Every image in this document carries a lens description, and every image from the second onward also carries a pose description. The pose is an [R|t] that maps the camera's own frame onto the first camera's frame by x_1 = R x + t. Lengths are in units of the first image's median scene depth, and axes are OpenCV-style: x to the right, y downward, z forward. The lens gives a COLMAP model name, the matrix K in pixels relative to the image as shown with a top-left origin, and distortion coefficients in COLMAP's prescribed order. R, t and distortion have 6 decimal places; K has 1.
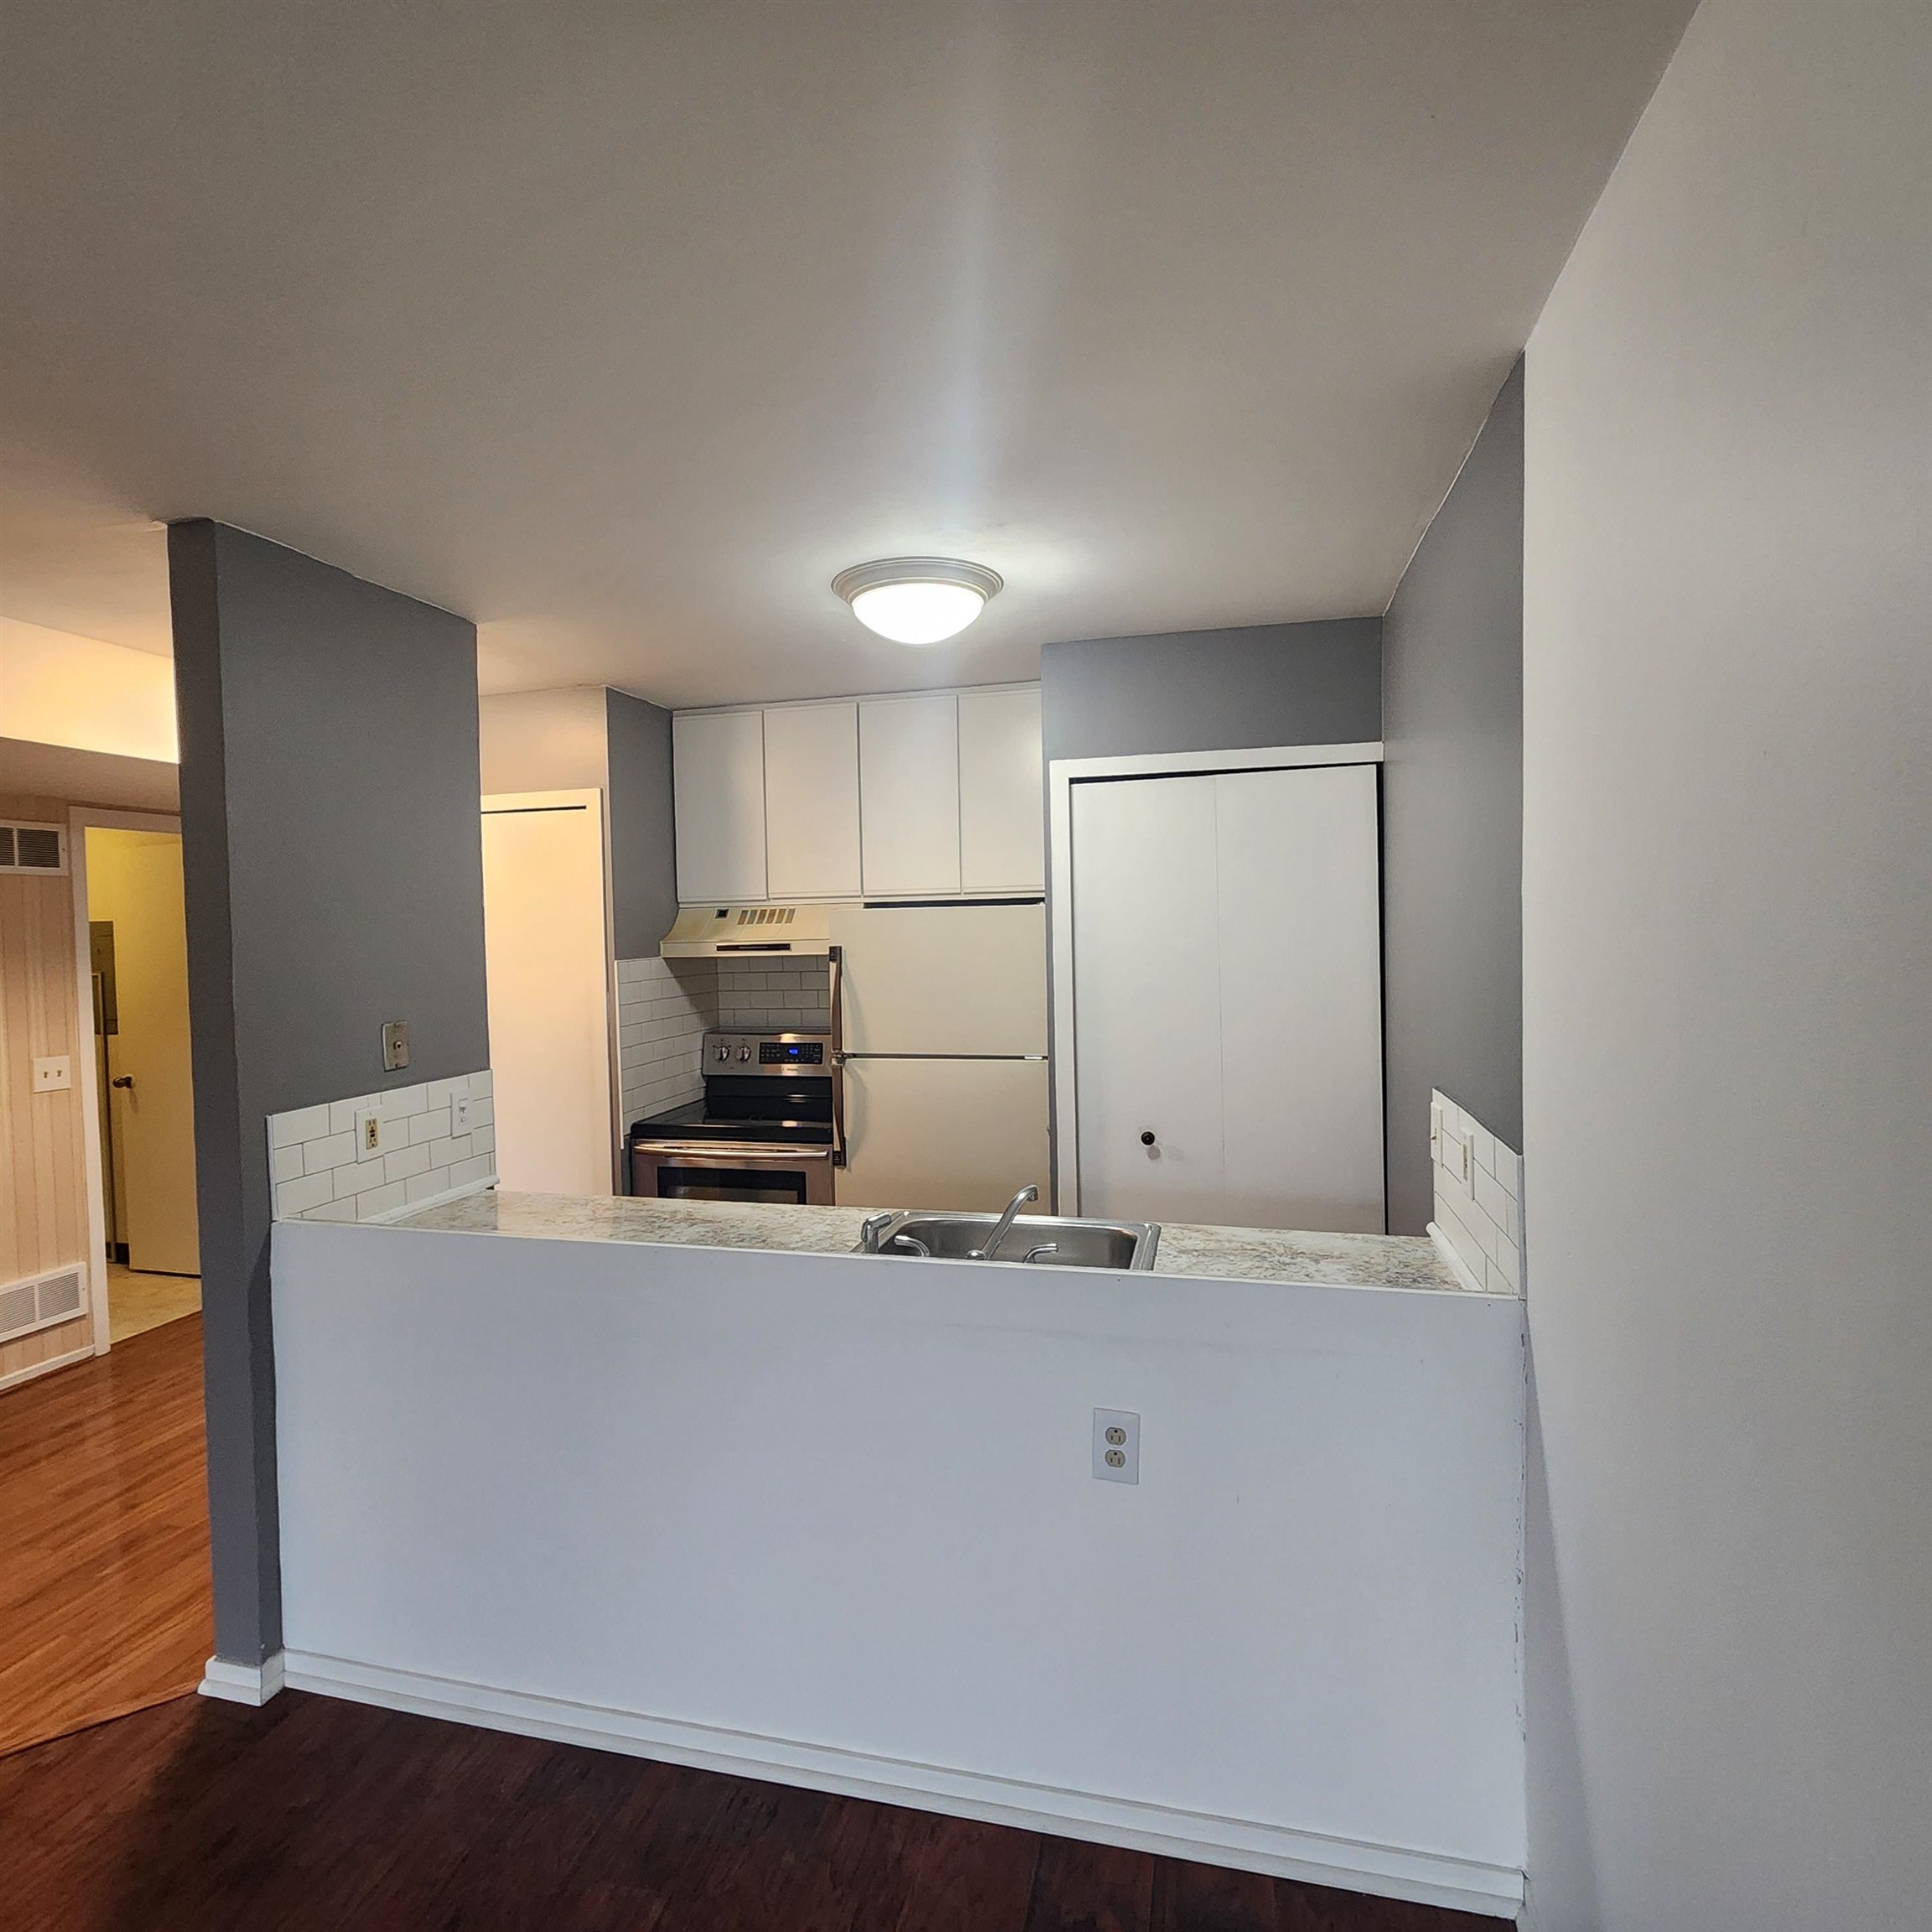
lens RADIAL K [[1055.0, 0, 958.0], [0, 1055.0, 964.3], [0, 0, 1]] dist [0.011235, -0.003447]
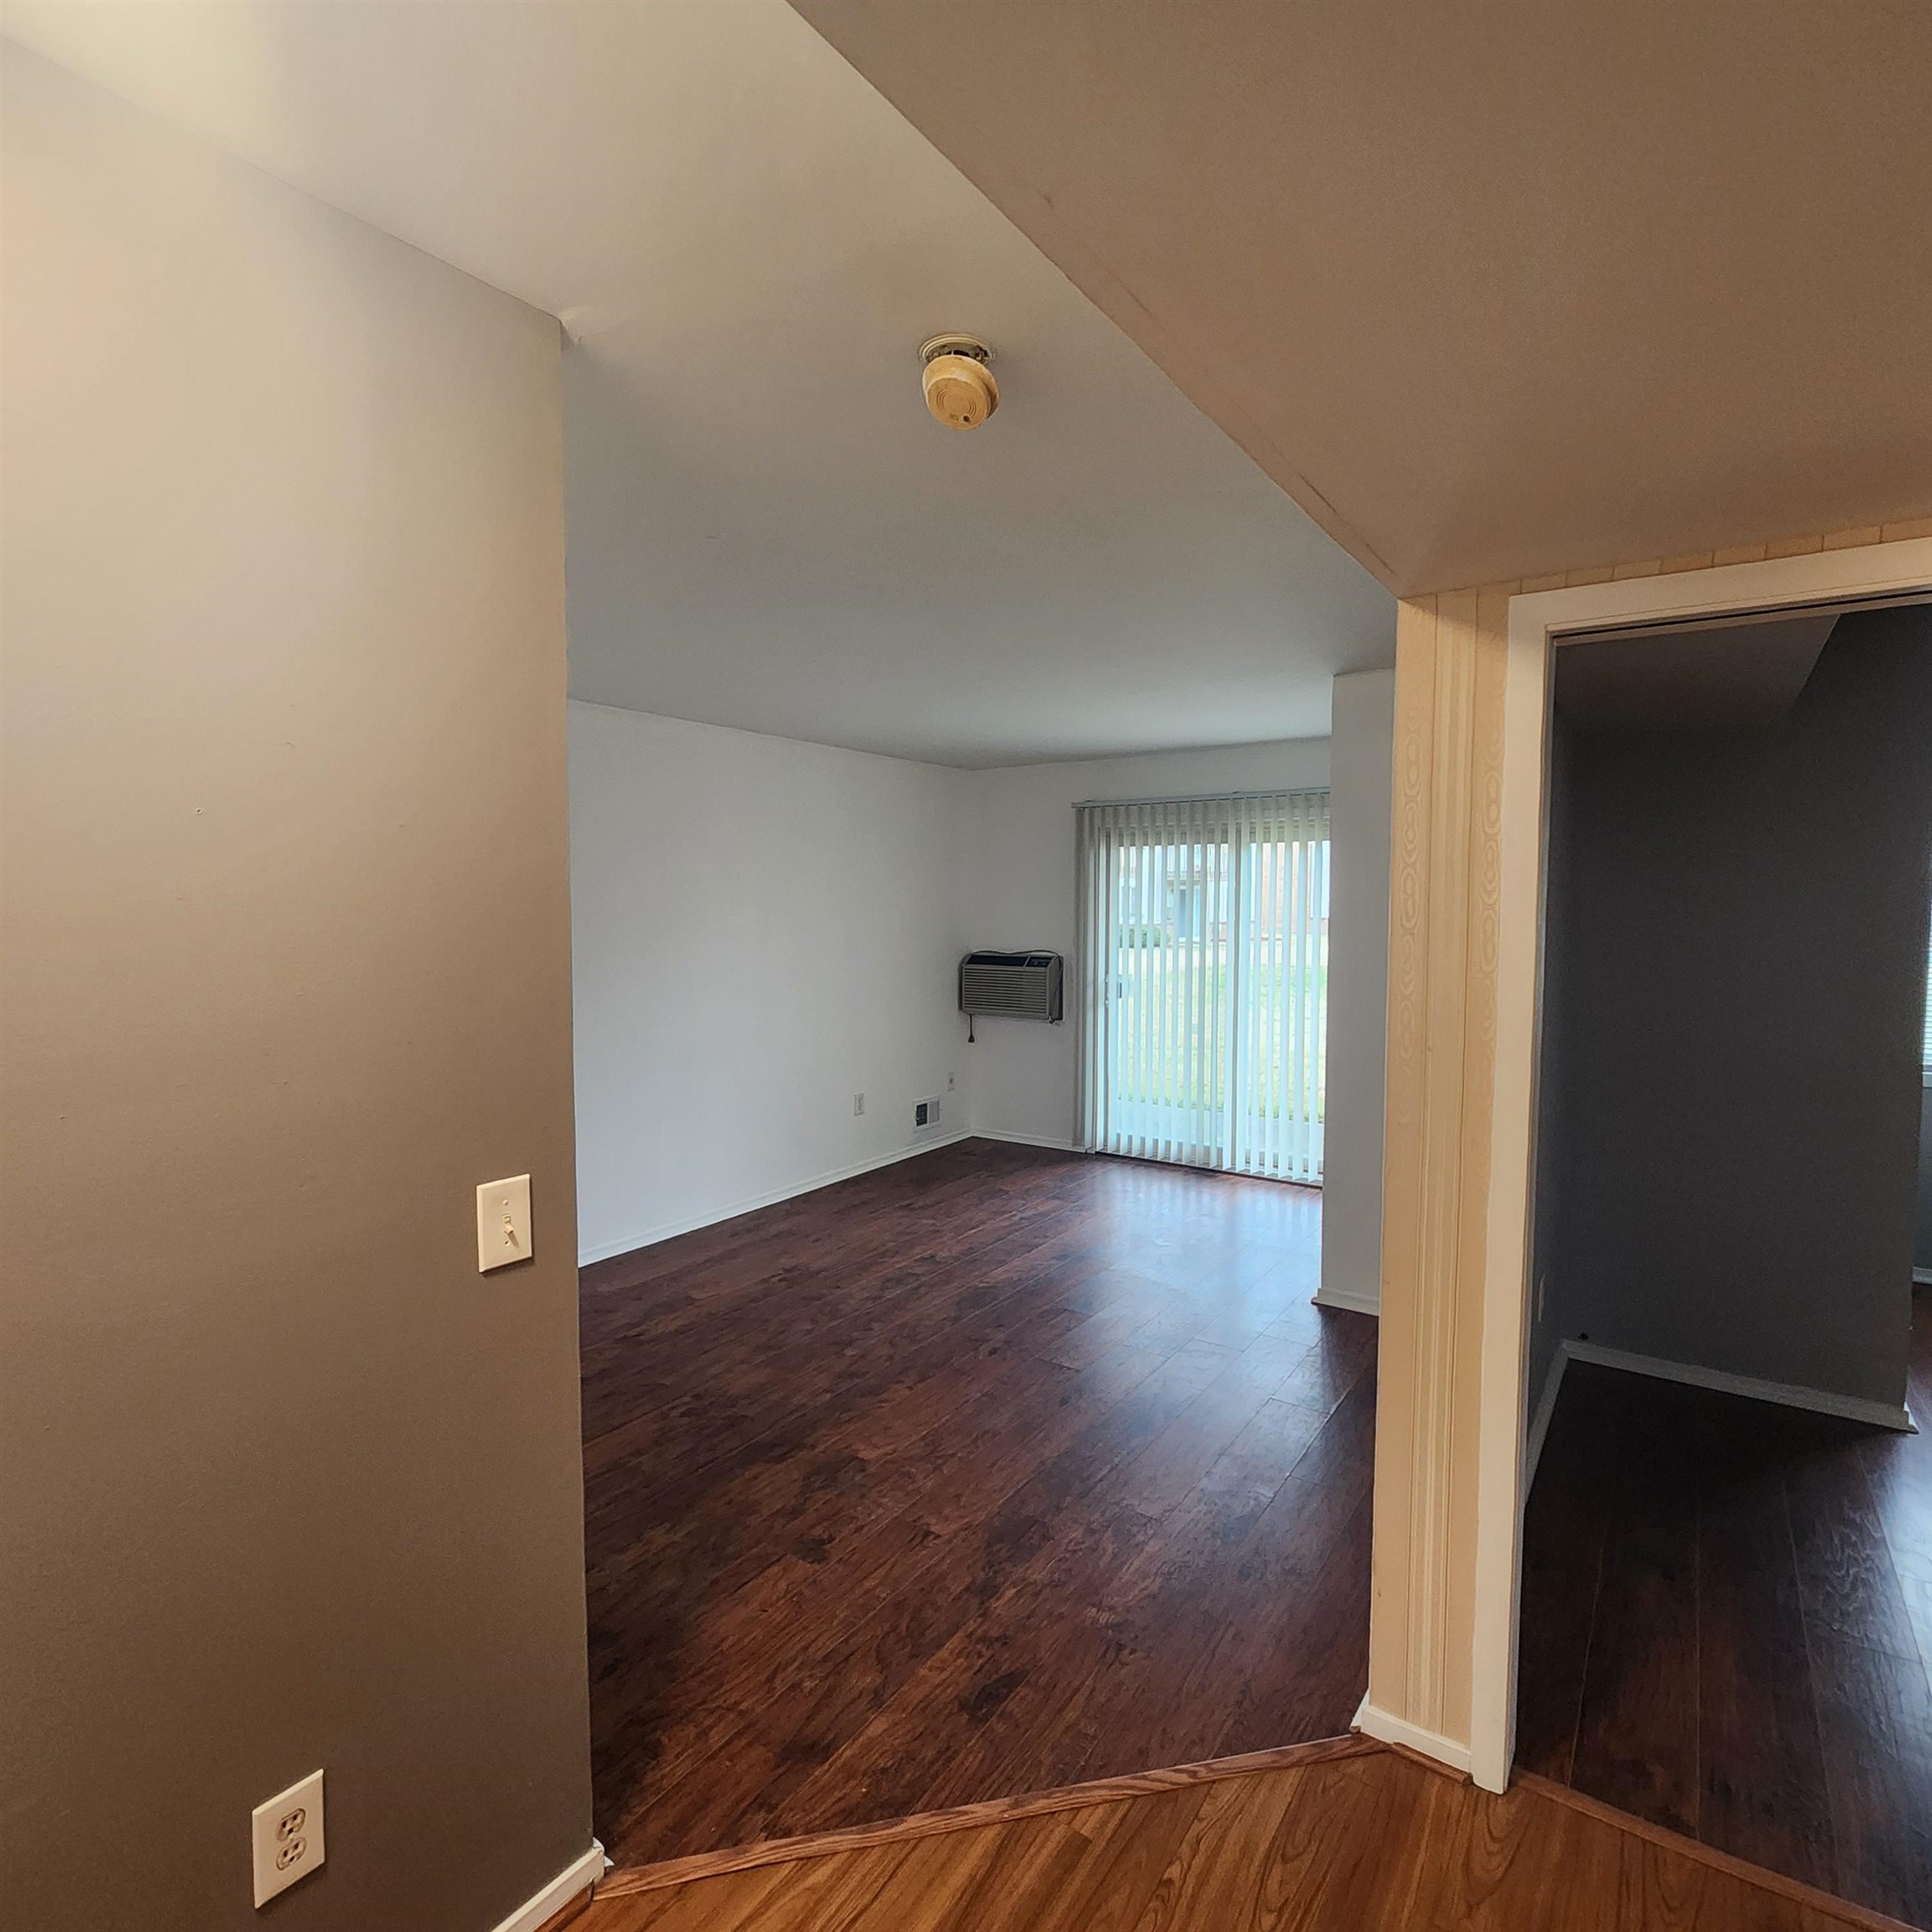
lens RADIAL K [[1055.0, 0, 959.0], [0, 1055.0, 959.7], [0, 0, 1]] dist [0.011235, -0.003447]
pose [[-0.937284, 0.003861, 0.348546, -0.769418], [0.030465, 0.997020, 0.070878, -0.013735], [-0.347234, 0.077051, -0.934608, 0.998301]]
